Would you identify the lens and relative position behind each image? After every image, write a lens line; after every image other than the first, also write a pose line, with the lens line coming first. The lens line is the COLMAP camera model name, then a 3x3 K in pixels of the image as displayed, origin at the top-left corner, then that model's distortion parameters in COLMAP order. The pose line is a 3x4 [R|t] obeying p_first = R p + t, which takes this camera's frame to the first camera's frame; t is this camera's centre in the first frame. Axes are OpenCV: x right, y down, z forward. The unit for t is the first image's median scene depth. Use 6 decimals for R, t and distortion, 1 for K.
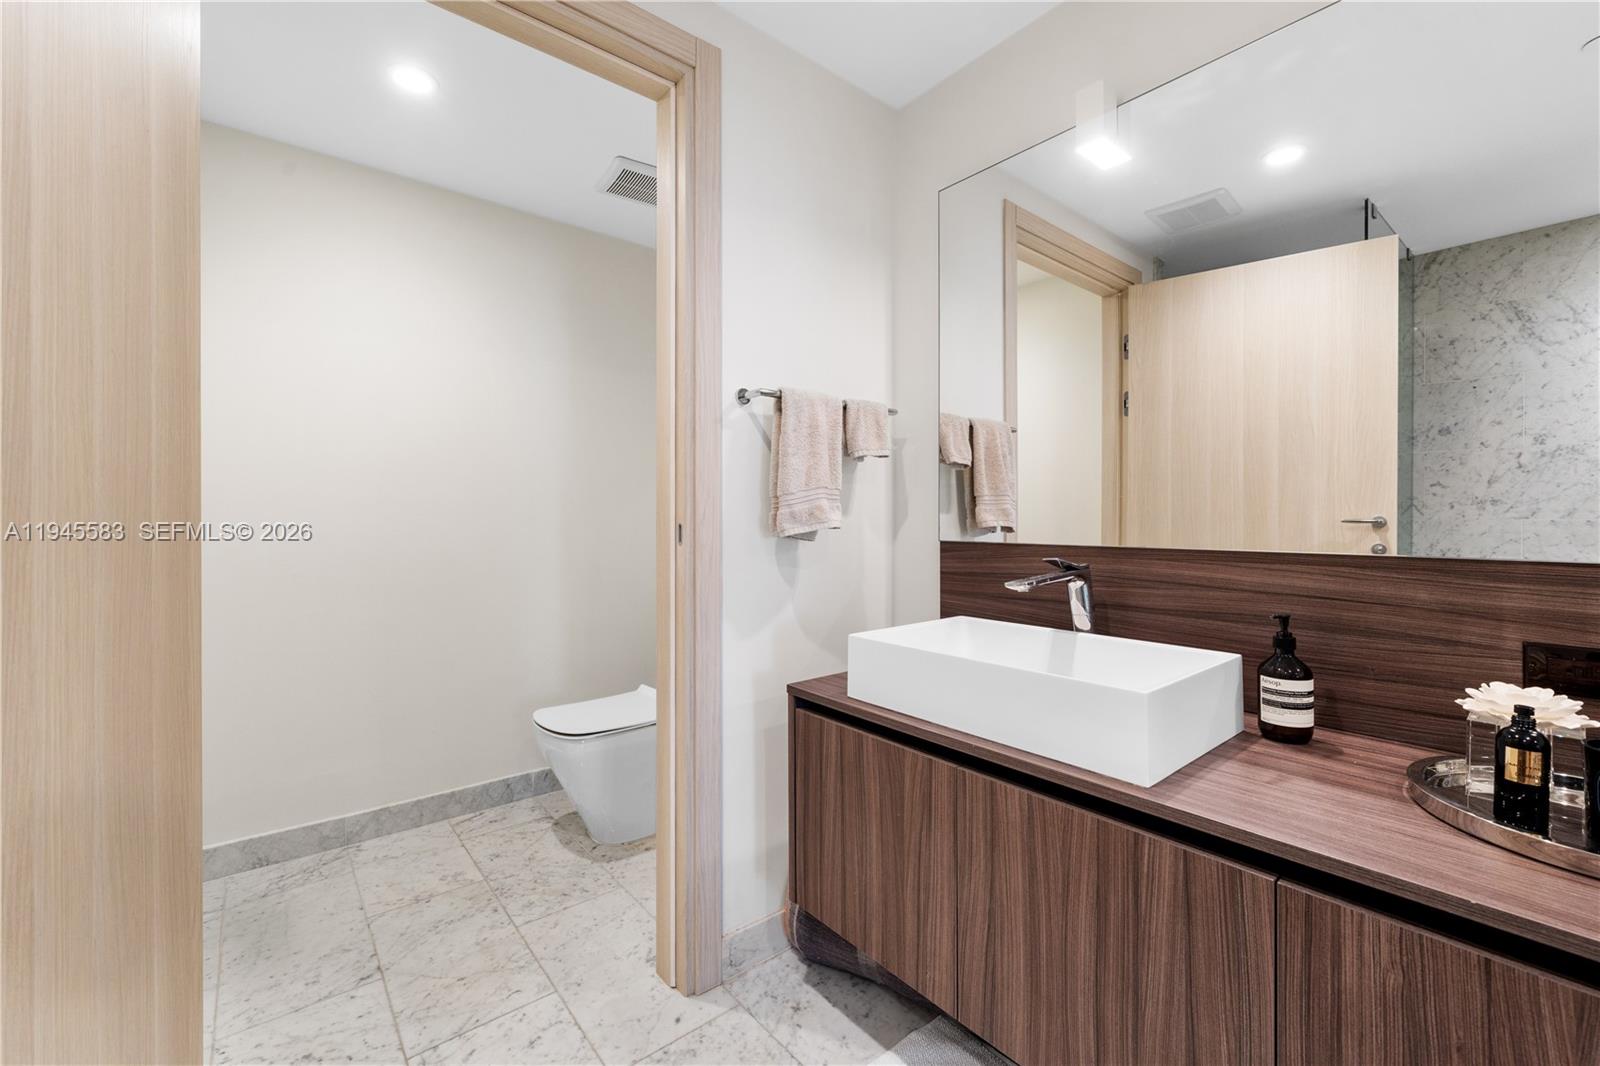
lens RADIAL K [[659.0, 0, 787.8], [0, 659.0, 519.2], [0, 0, 1]] dist [0.002072, -0.000229]
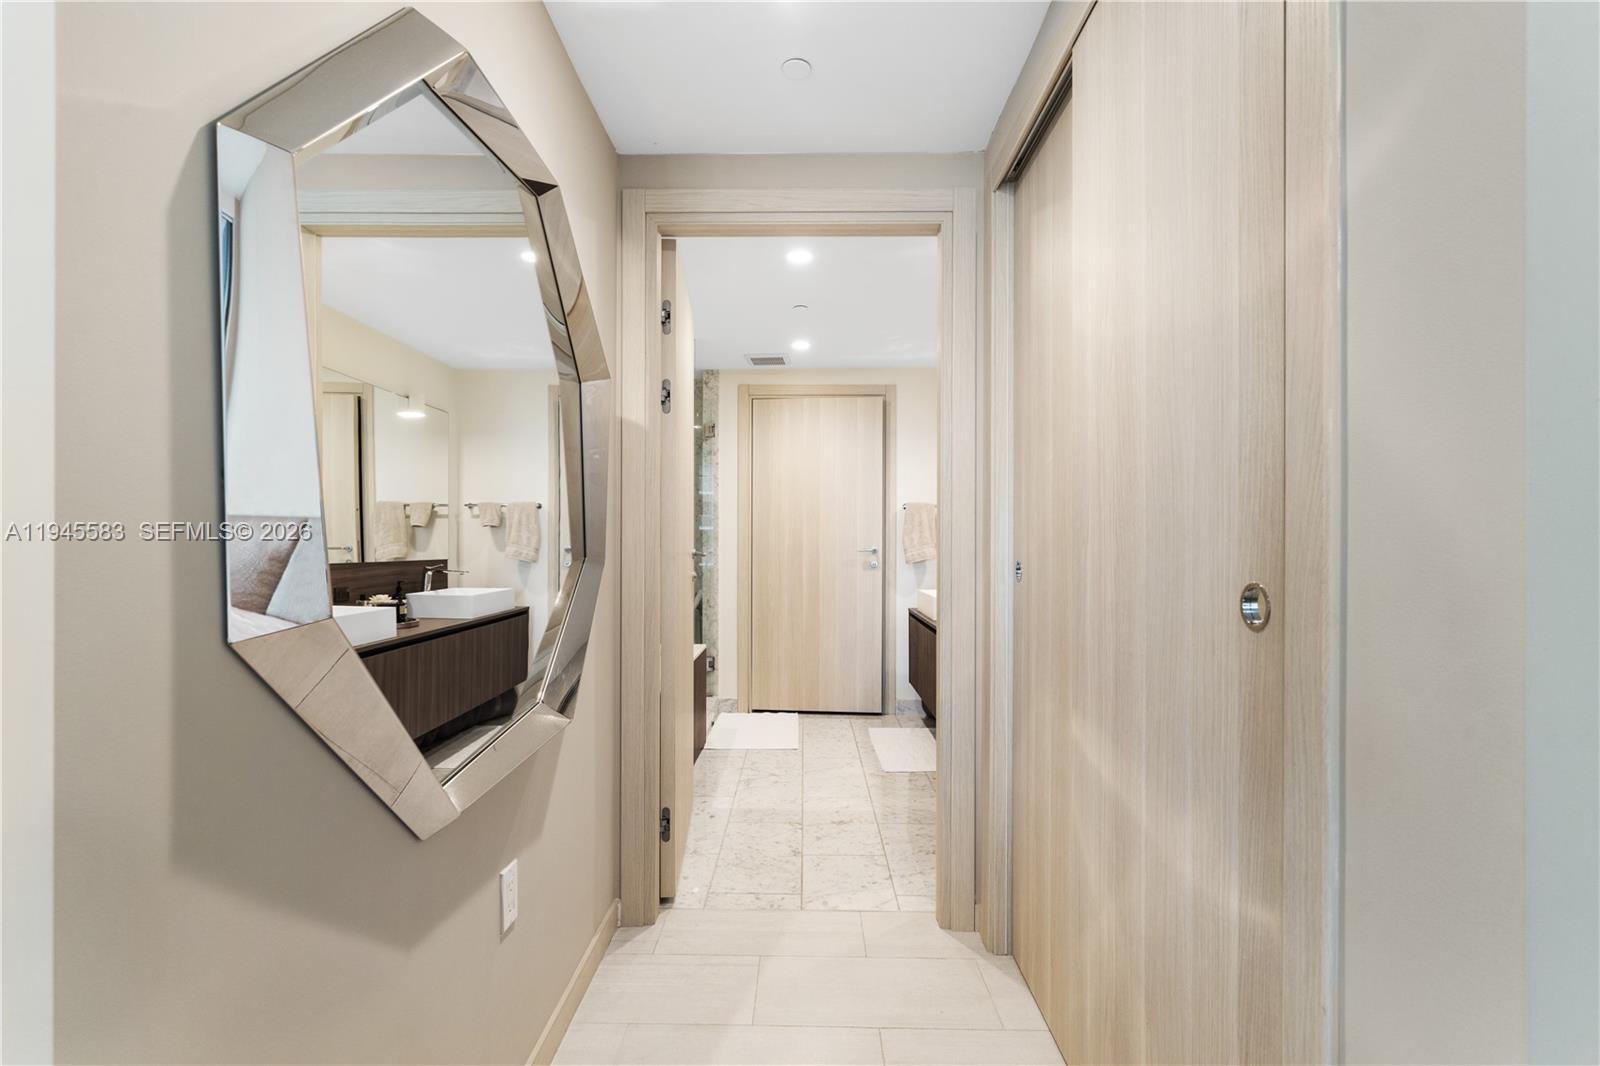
lens RADIAL K [[753.9, 0, 794.7], [0, 753.9, 537.8], [0, 0, 1]] dist [-0.000475, -0.000007]
pose [[0.771986, -0.002570, -0.635634, 1.553469], [-0.000500, 0.999989, -0.004651, -0.039313], [0.635639, 0.003909, 0.771976, -1.696638]]
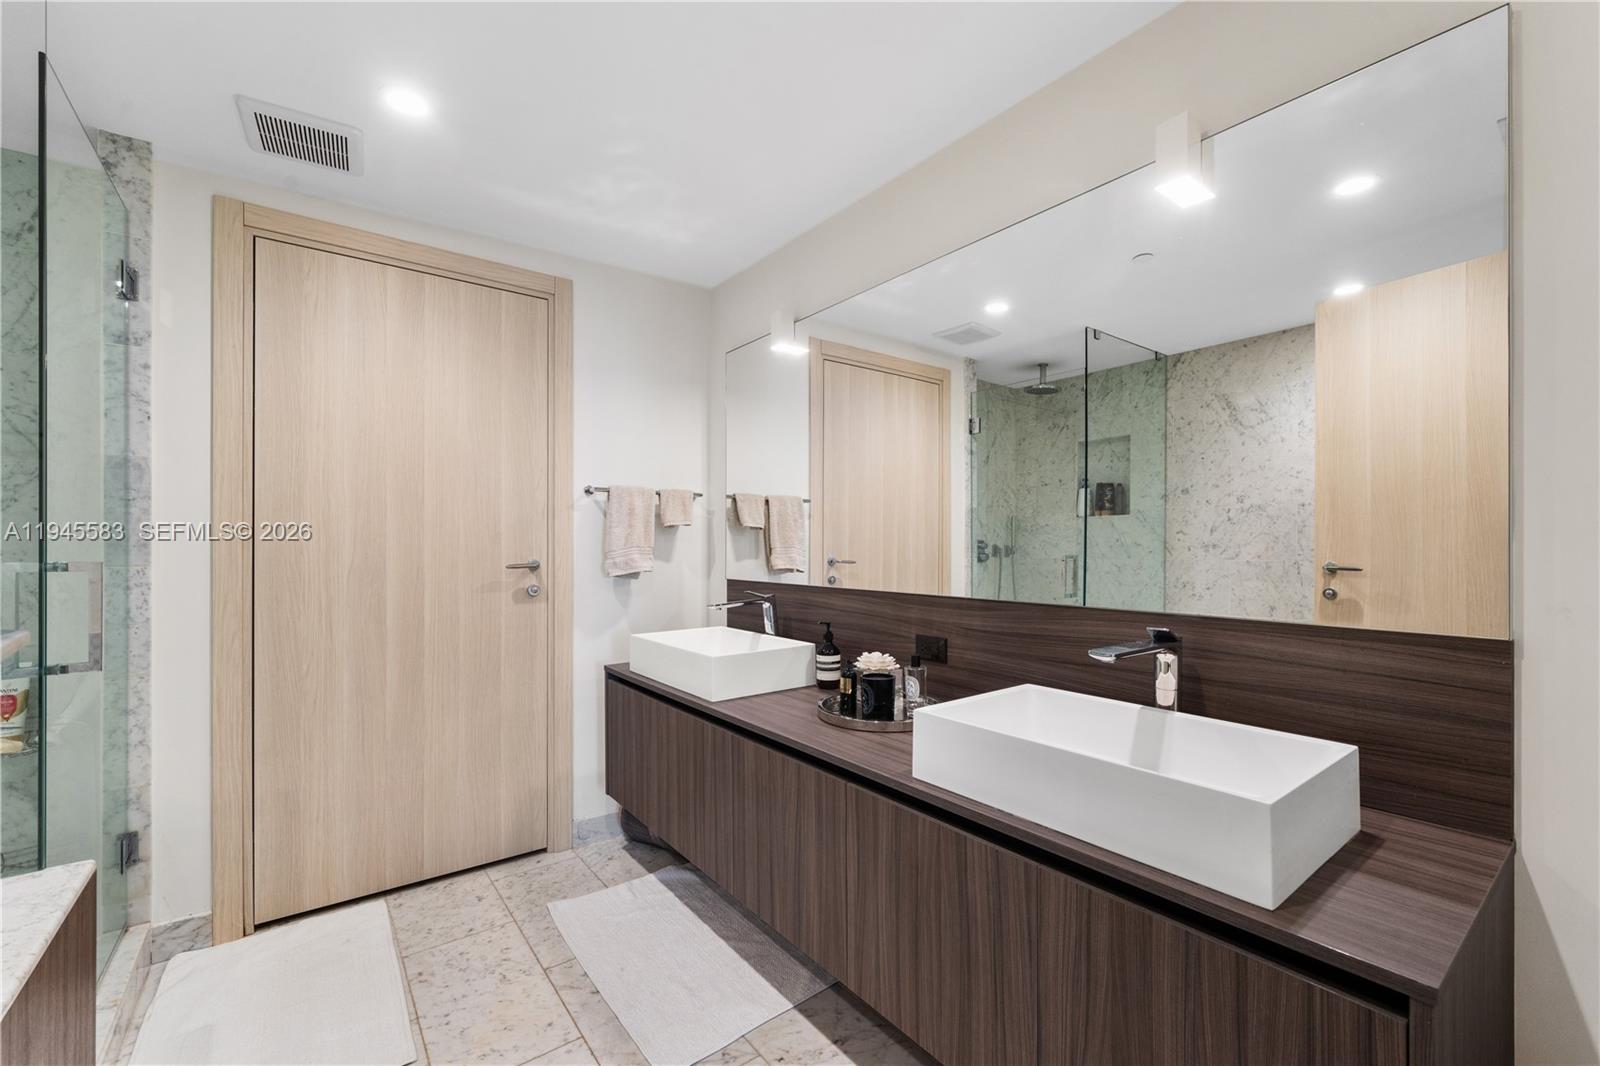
lens RADIAL K [[659.0, 0, 791.5], [0, 659.0, 545.3], [0, 0, 1]] dist [0.002072, -0.000229]
pose [[0.999353, -0.001868, -0.035906, 0.483947], [0.001786, 0.999996, -0.002334, -0.046117], [0.035911, 0.002268, 0.999352, -0.598455]]
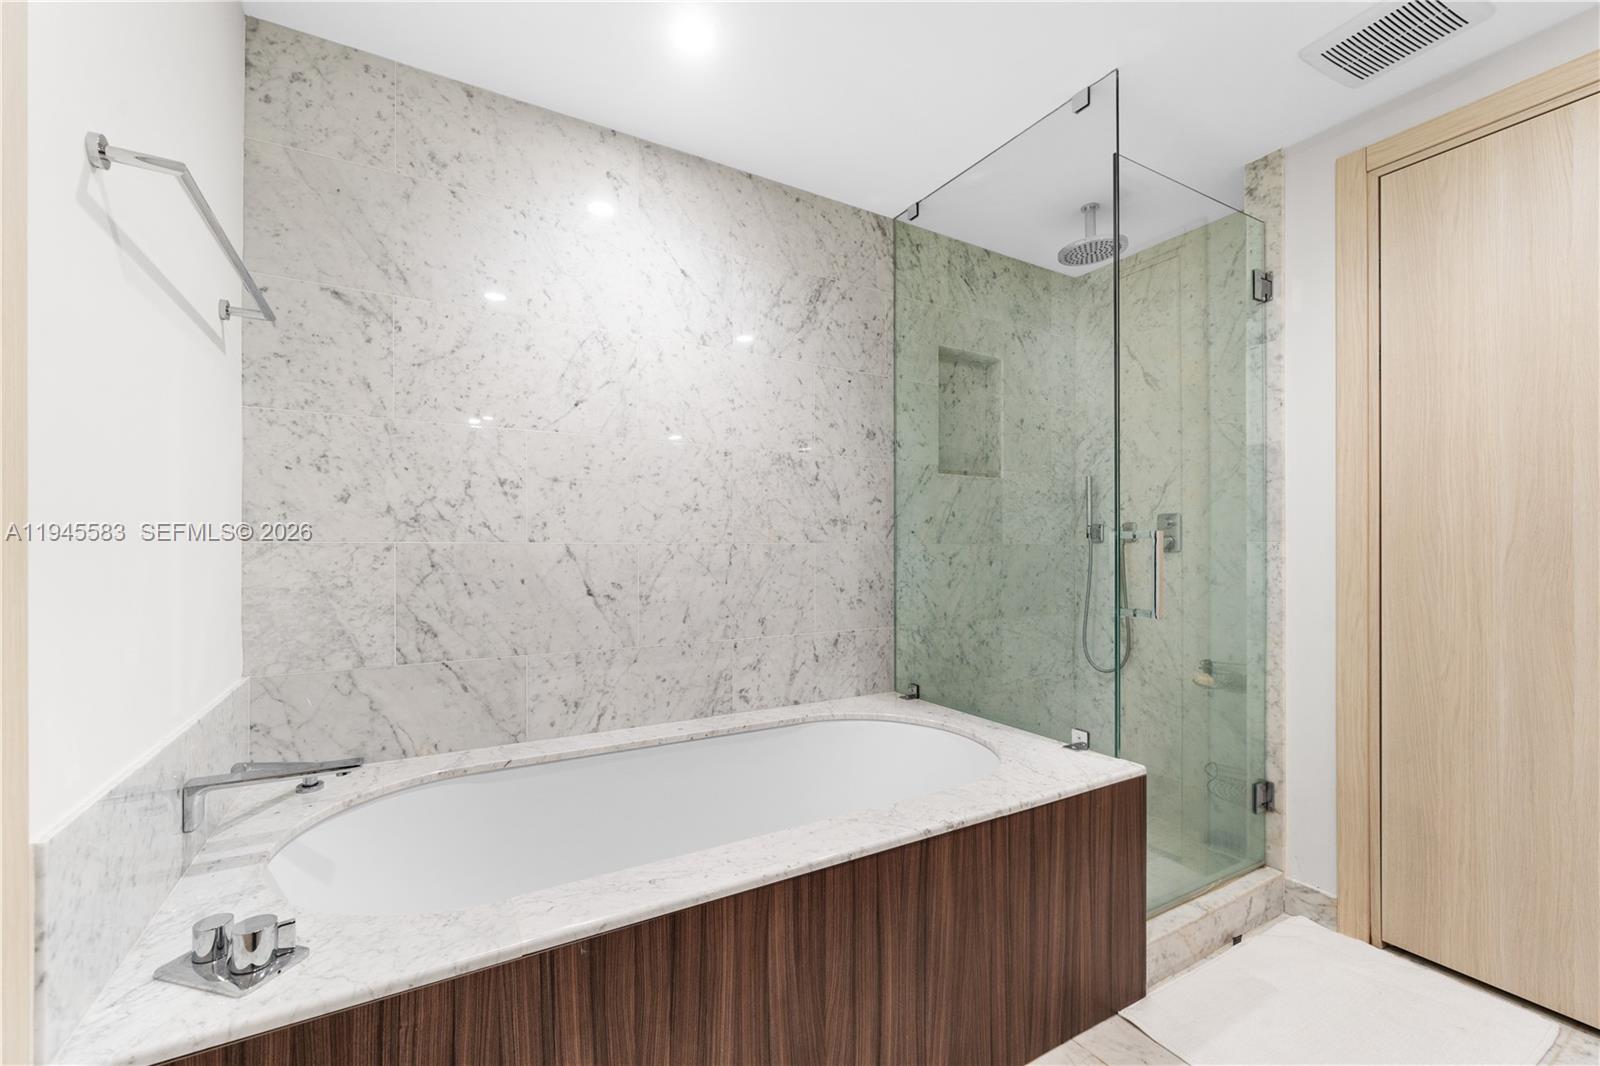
lens RADIAL K [[659.0, 0, 789.8], [0, 659.0, 544.6], [0, 0, 1]] dist [0.002072, -0.000229]
pose [[-0.148164, -0.004754, -0.988951, 0.685431], [0.004175, 0.999977, -0.005432, -0.006214], [0.988954, -0.004934, -0.148141, -0.222476]]
